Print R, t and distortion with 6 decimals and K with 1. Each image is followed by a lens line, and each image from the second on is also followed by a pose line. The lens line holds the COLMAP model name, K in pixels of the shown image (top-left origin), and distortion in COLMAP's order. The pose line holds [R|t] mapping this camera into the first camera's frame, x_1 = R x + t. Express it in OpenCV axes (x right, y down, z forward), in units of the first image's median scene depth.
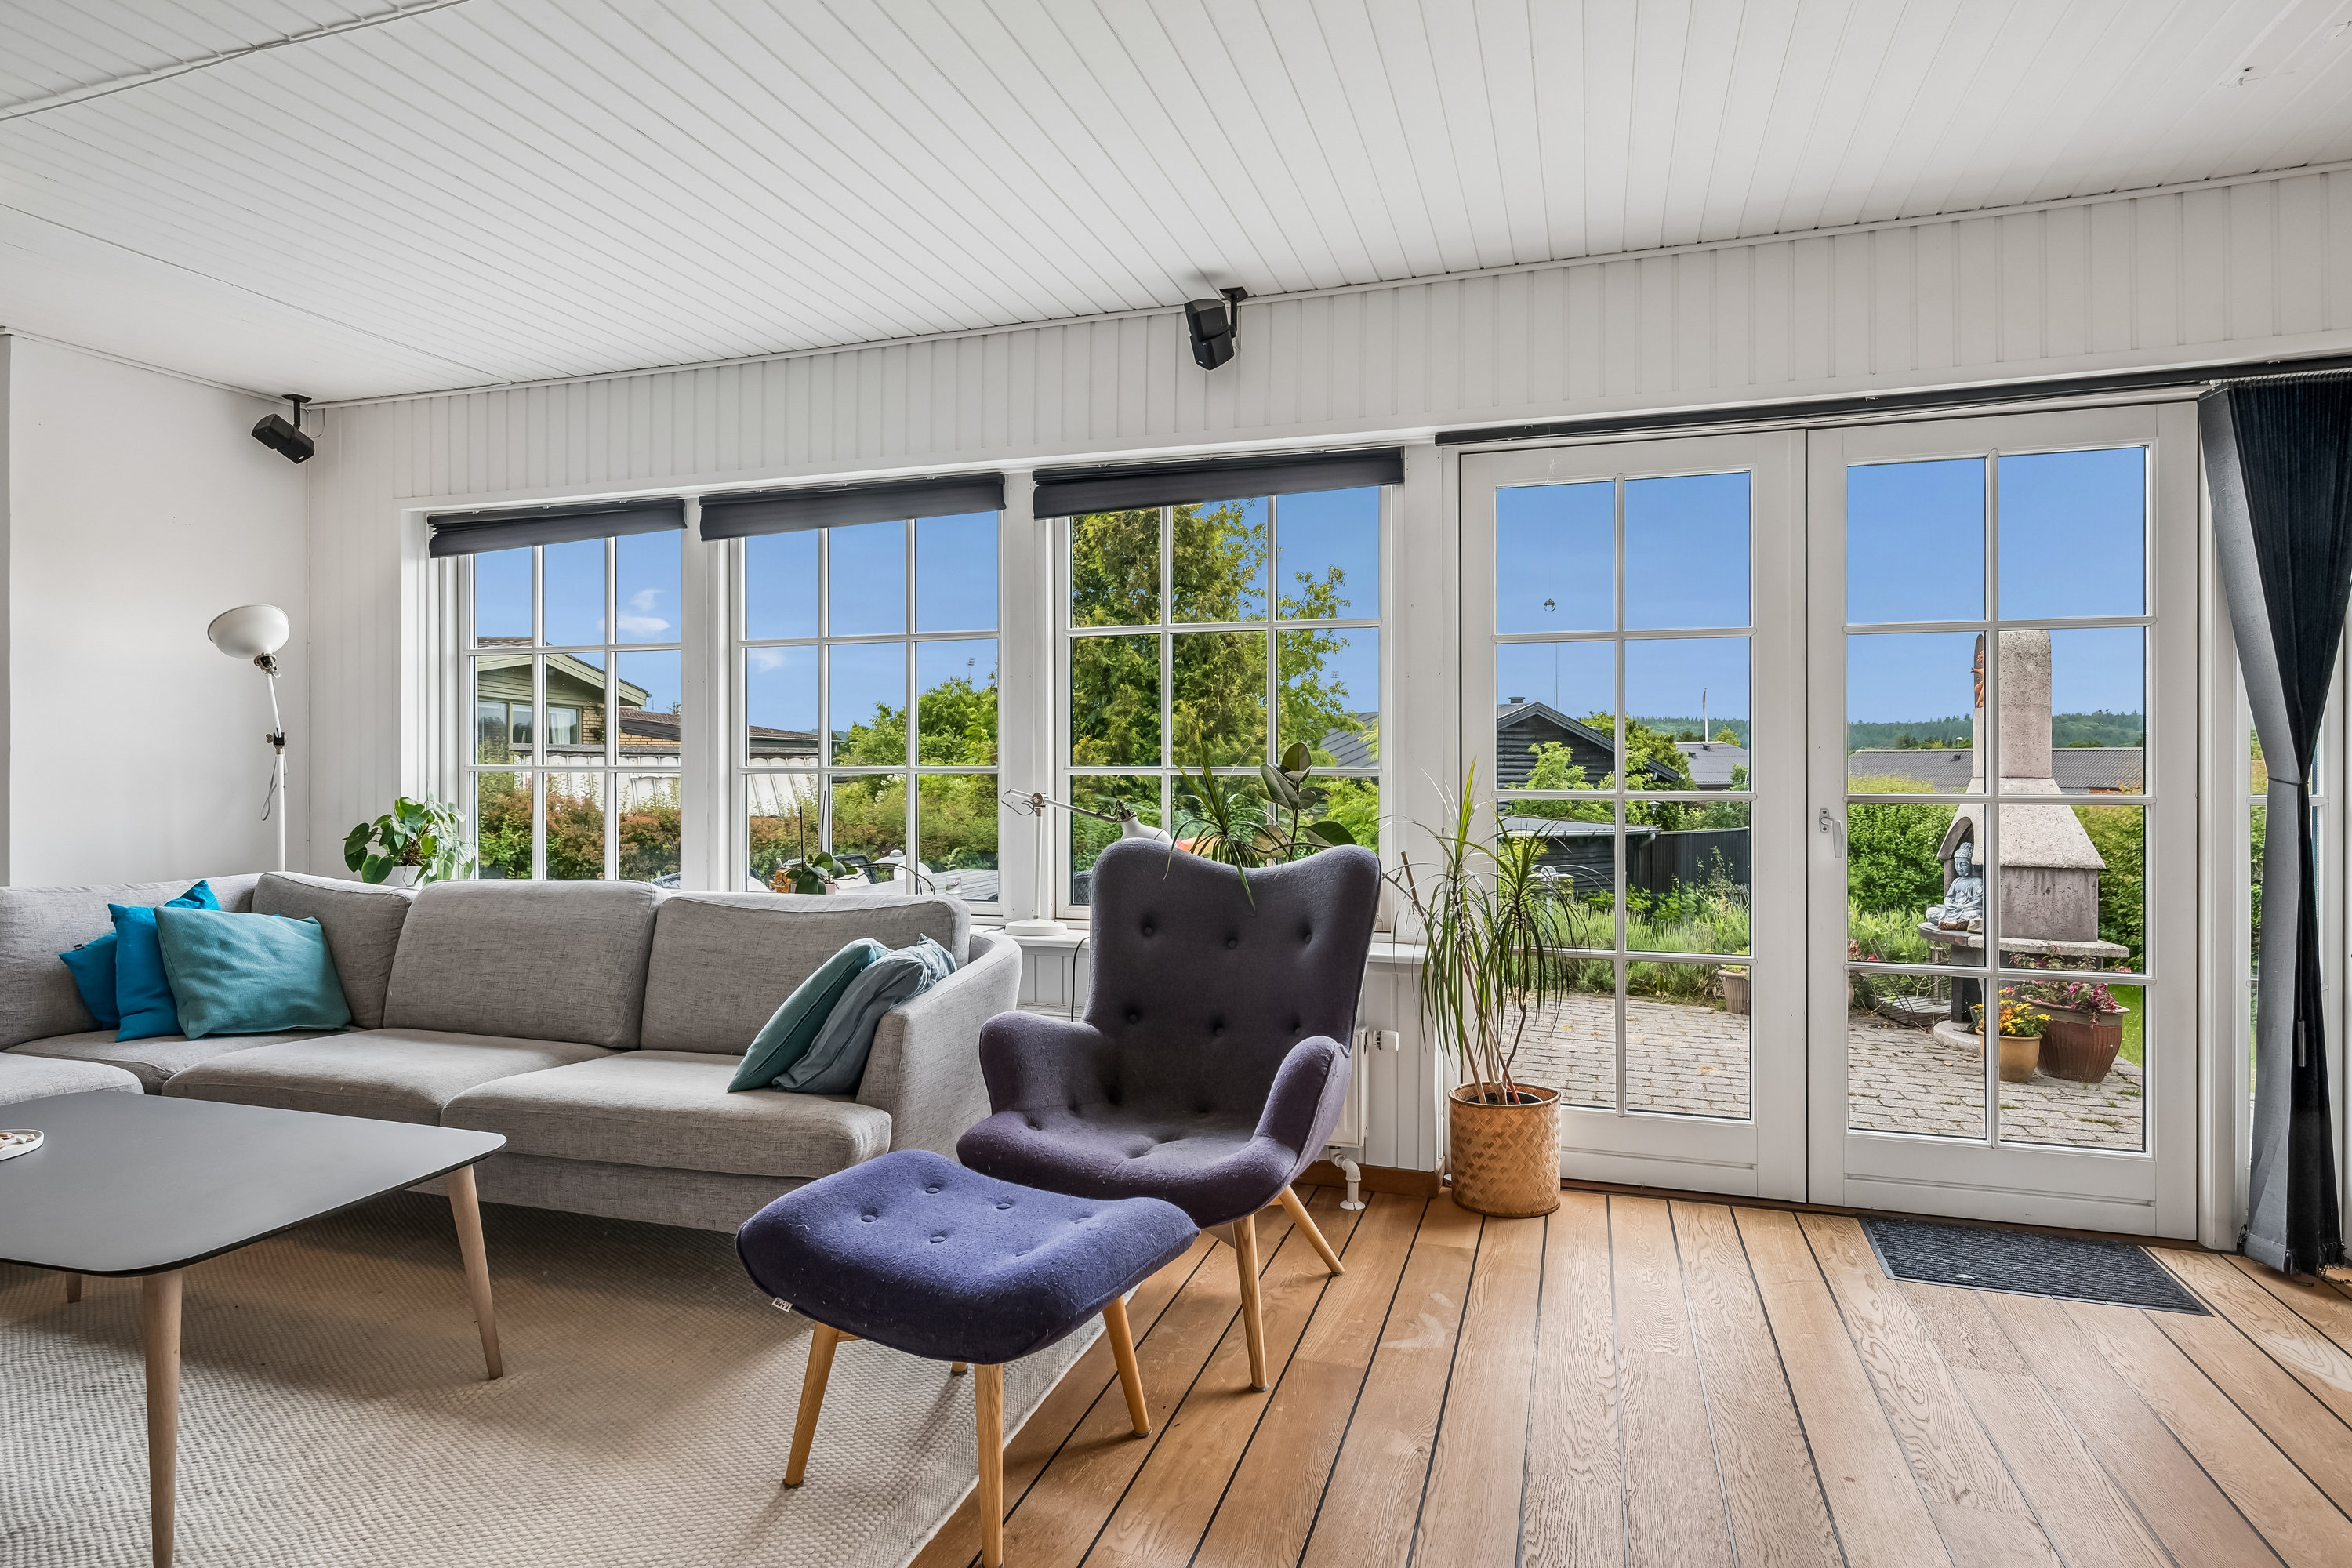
lens RADIAL K [[1243.0, 0, 1185.2], [0, 1243.0, 750.7], [0, 0, 1]] dist [-0.005585, 0.000854]
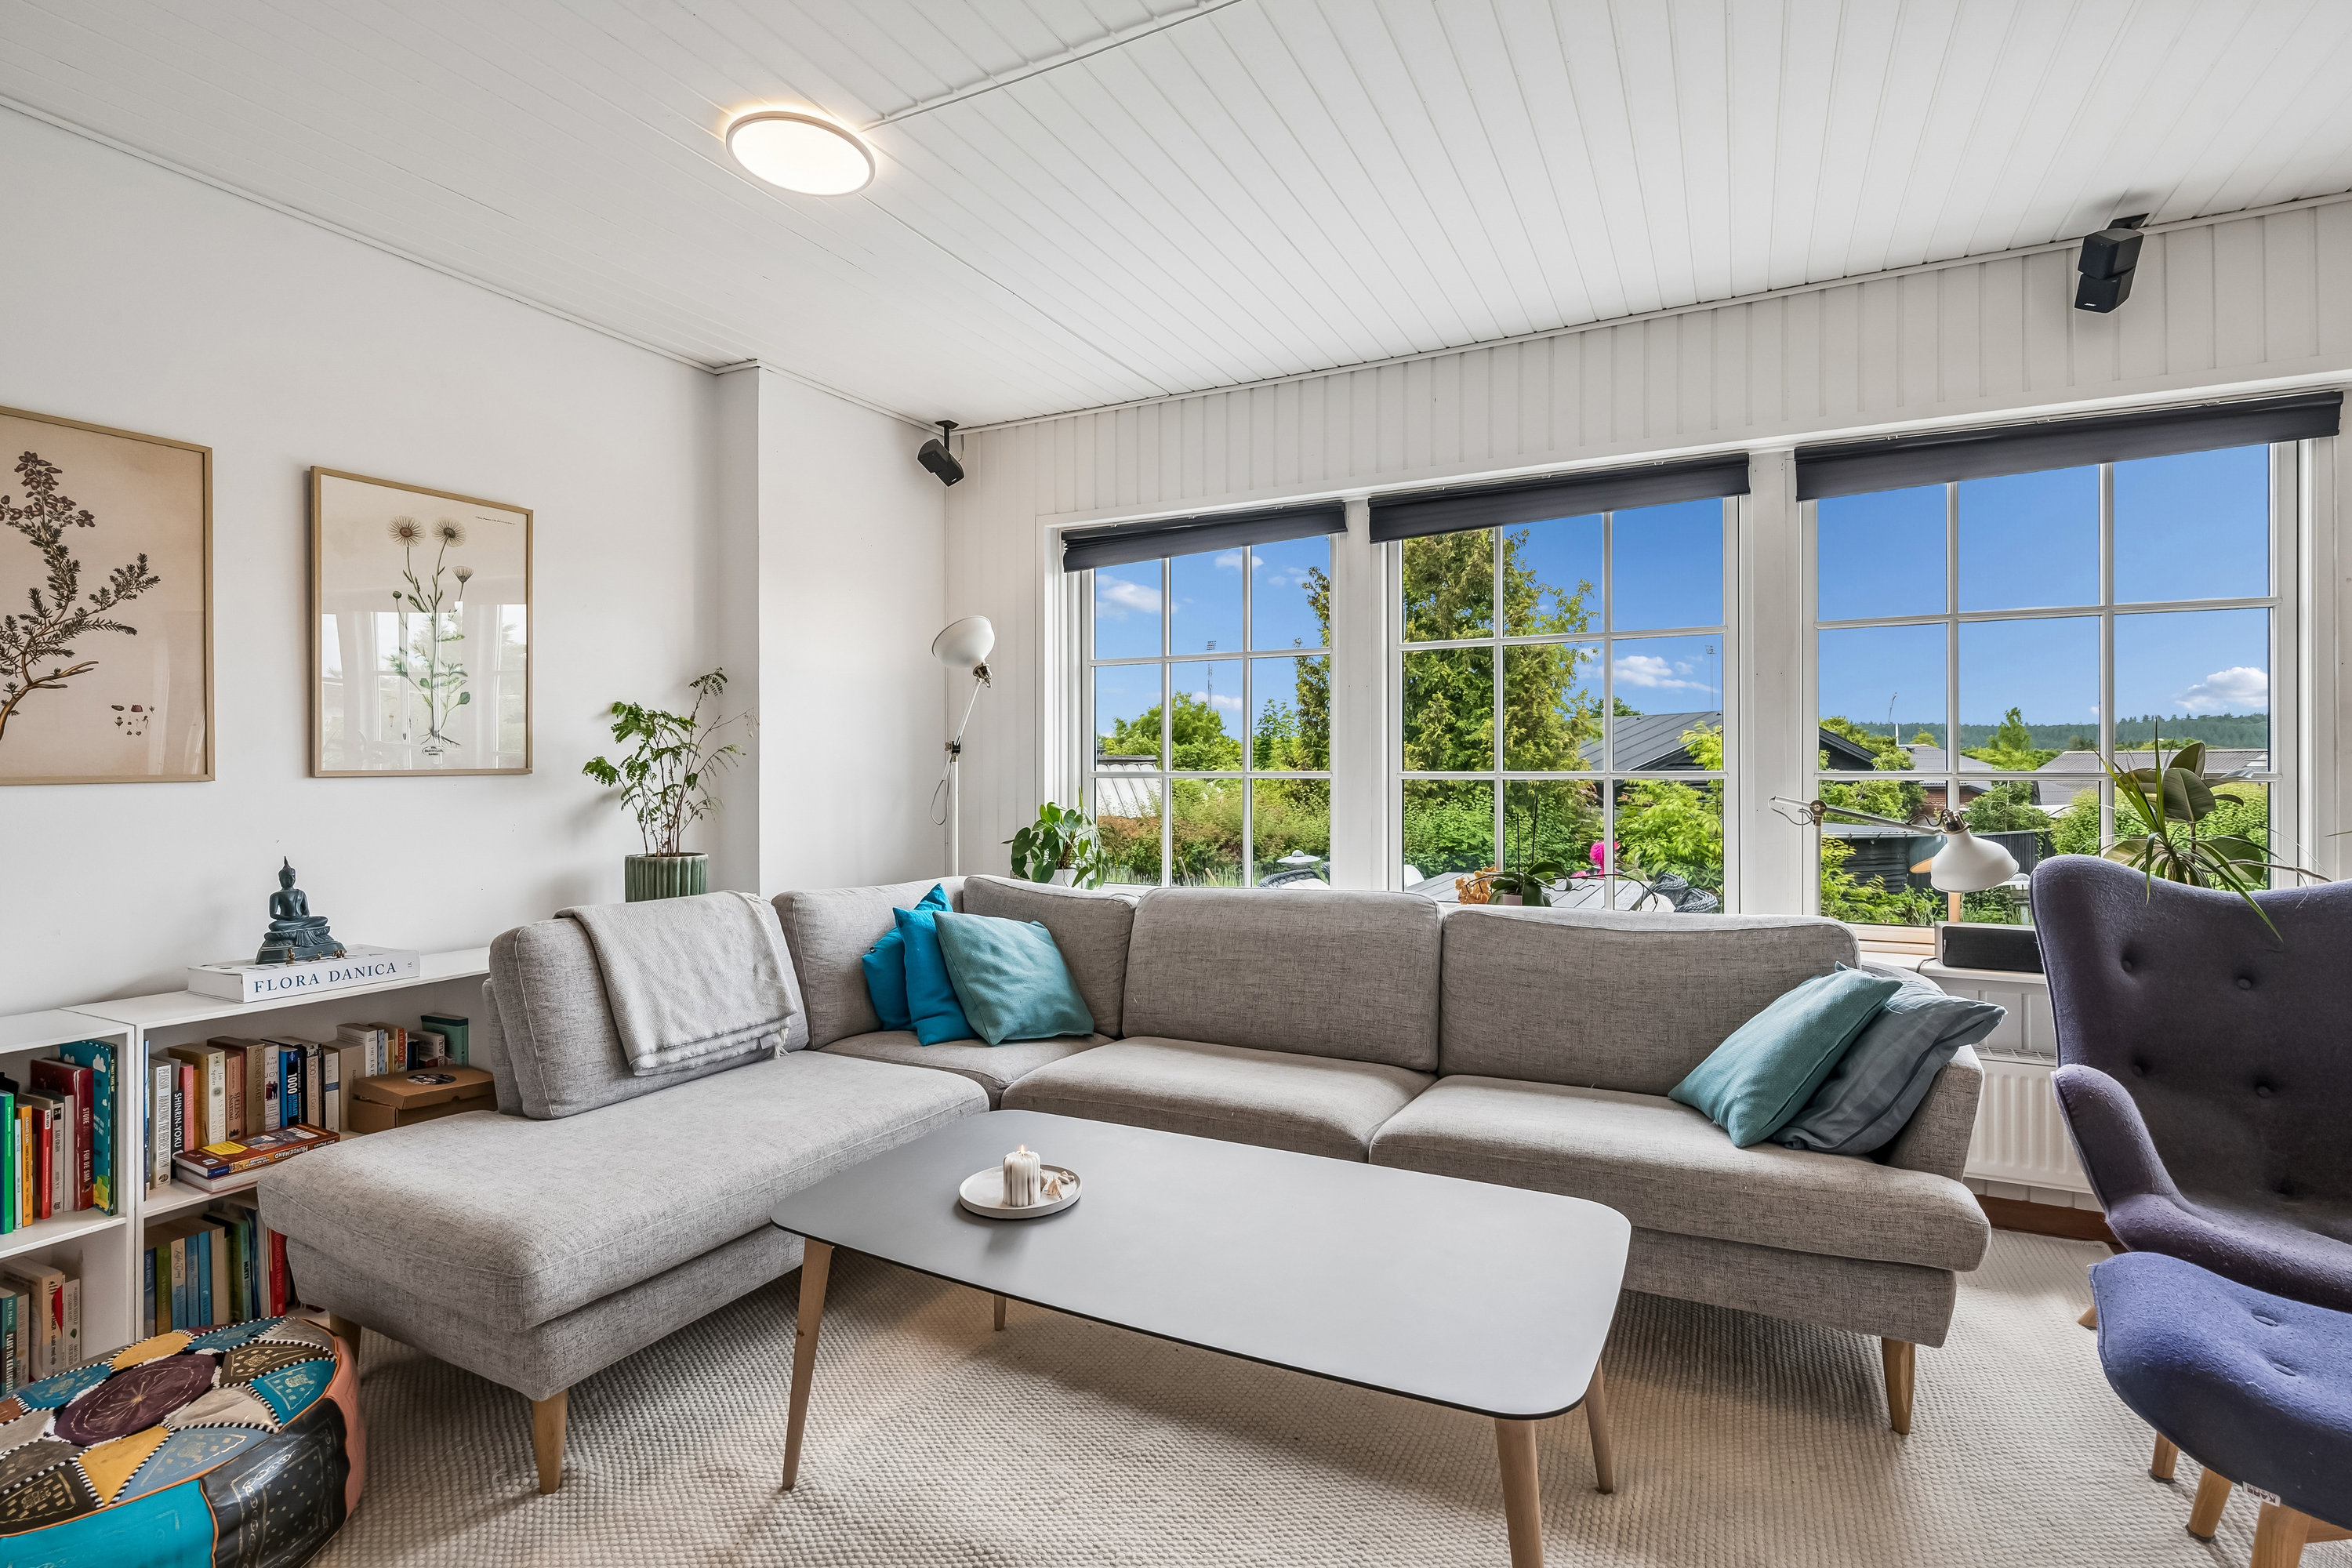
lens RADIAL K [[1086.5, 0, 1185.2], [0, 1086.5, 763.6], [0, 0, 1]] dist [-0.028074, 0.019854]
pose [[0.987648, -0.003189, -0.156656, -0.487087], [0.004064, 0.999978, 0.005265, 0.001084], [0.156636, -0.005837, 0.987639, 0.153256]]
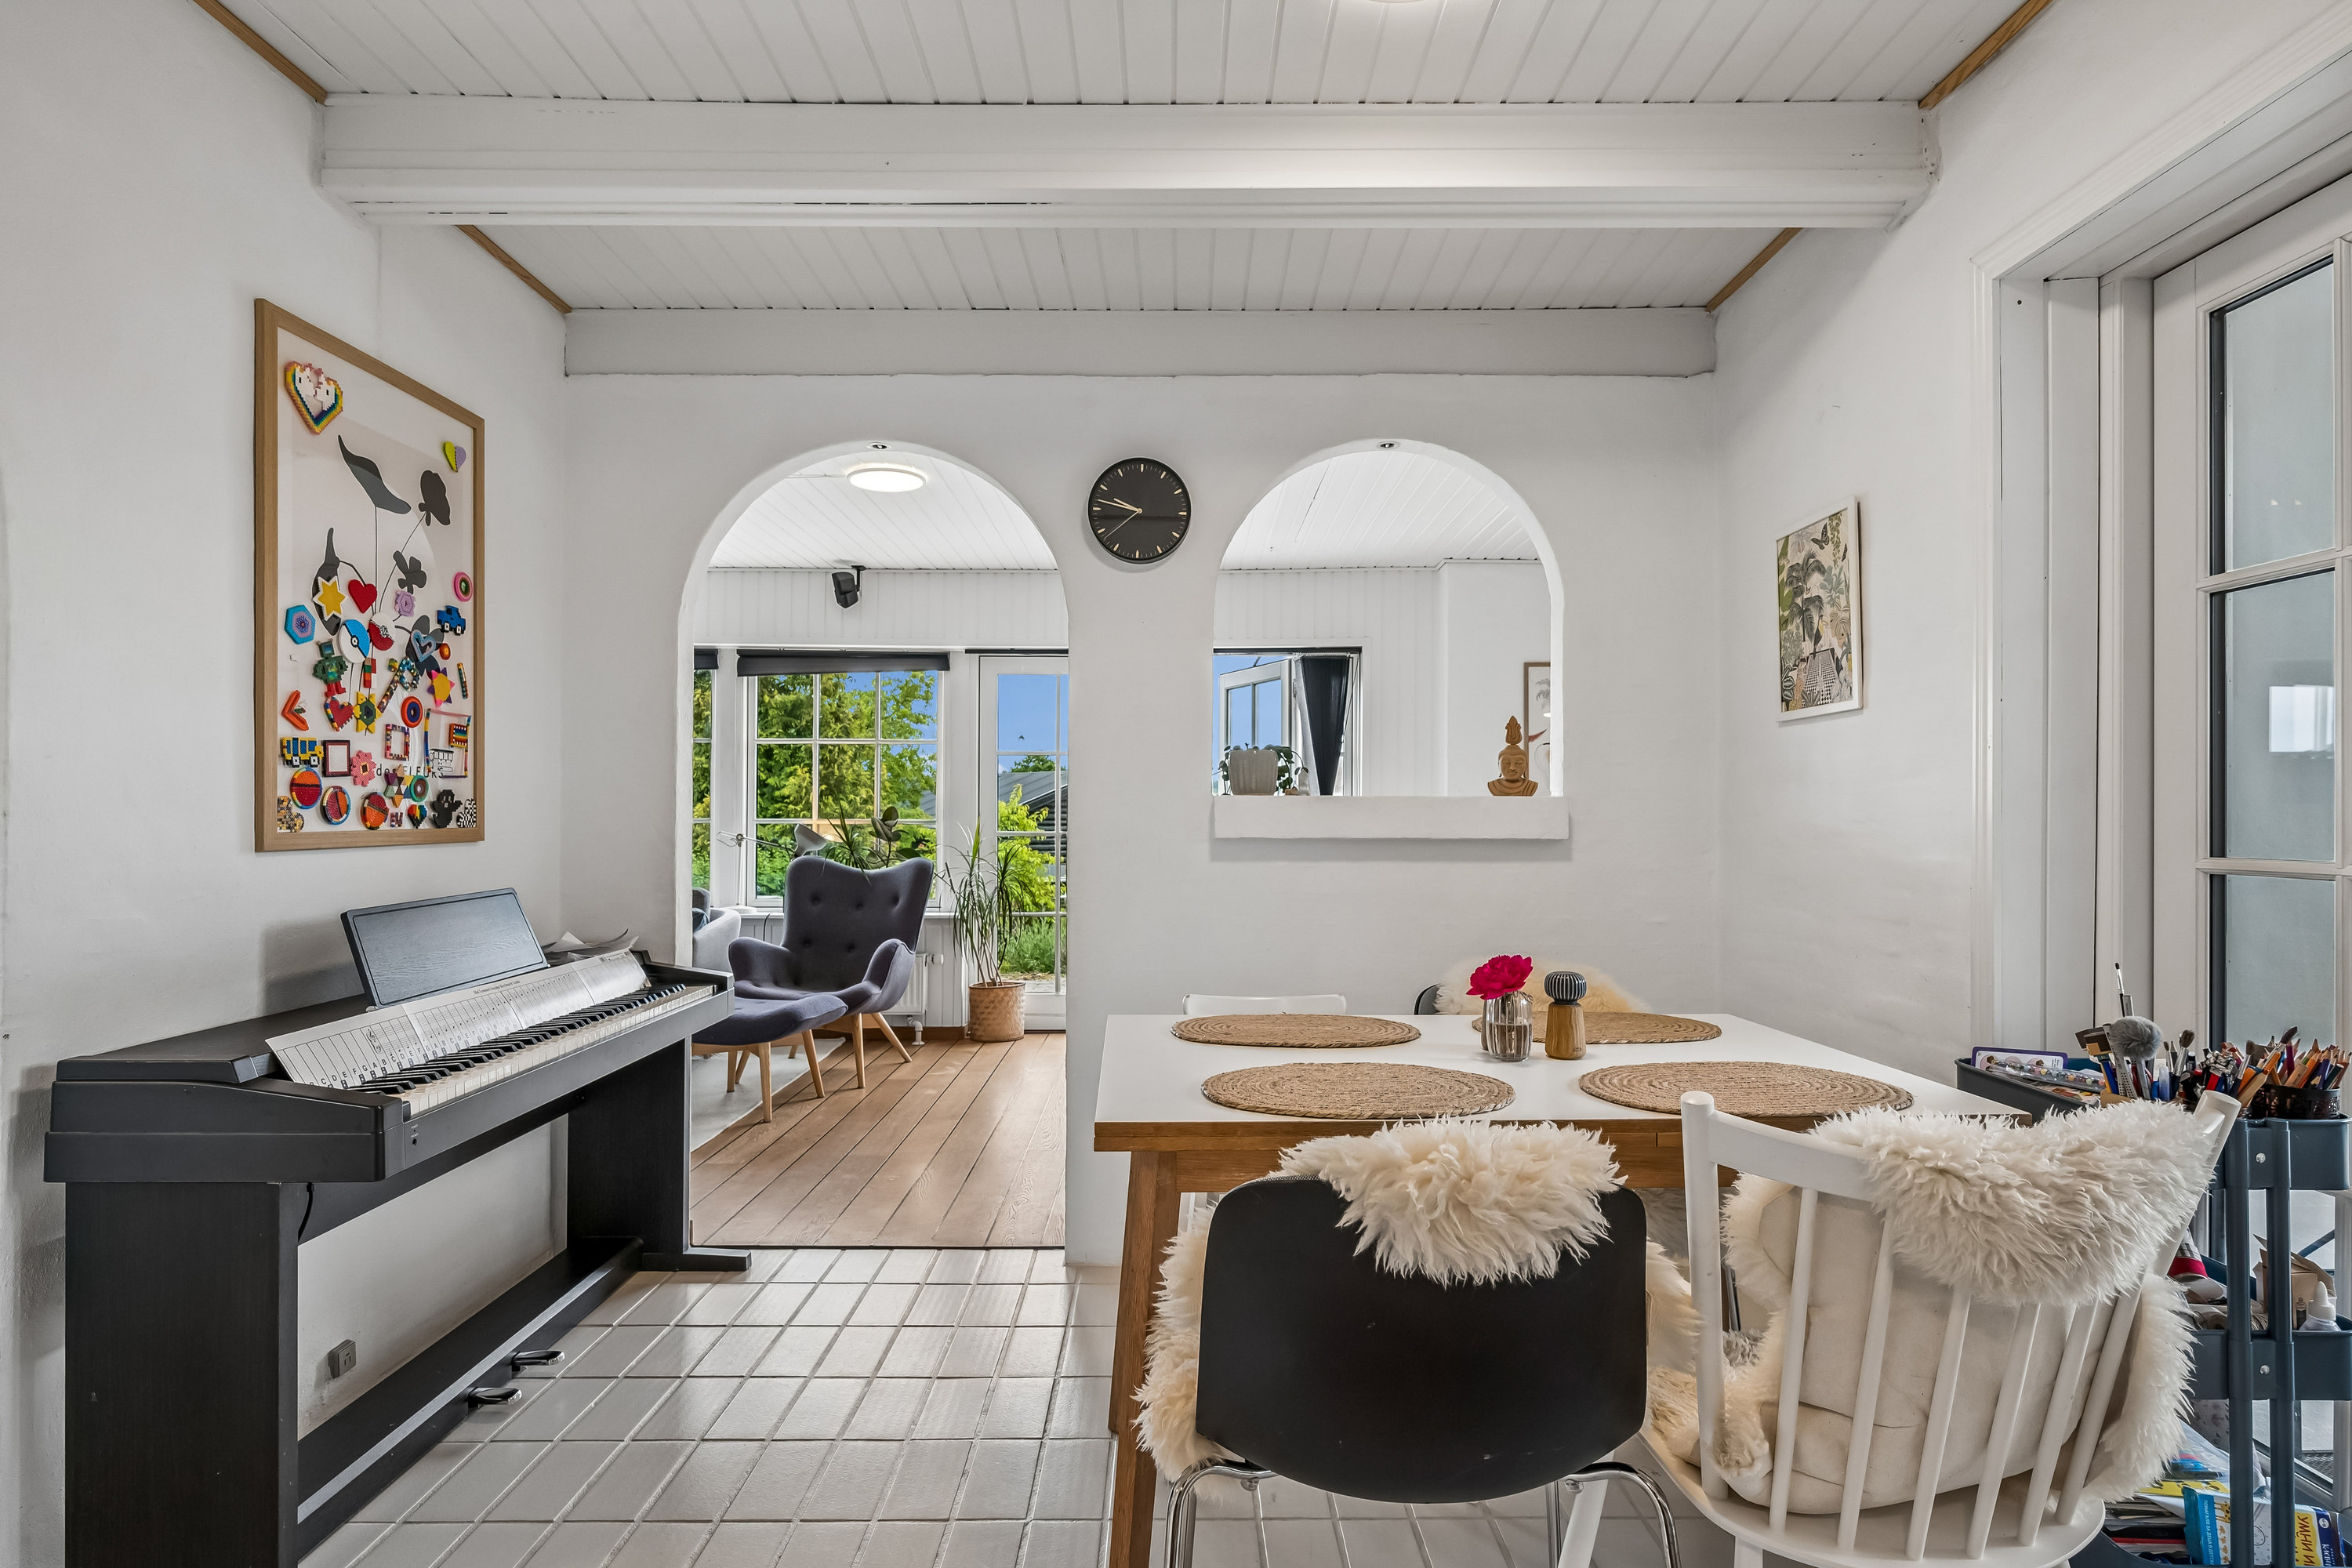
lens RADIAL K [[1191.6, 0, 1184.6], [0, 1191.6, 806.9], [0, 0, 1]] dist [-0.000084, 0.000204]
pose [[0.948102, 0.006773, 0.317894, -0.063110], [-0.005677, 0.999974, -0.004374, -0.000667], [-0.317915, 0.002343, 0.948116, -0.860965]]
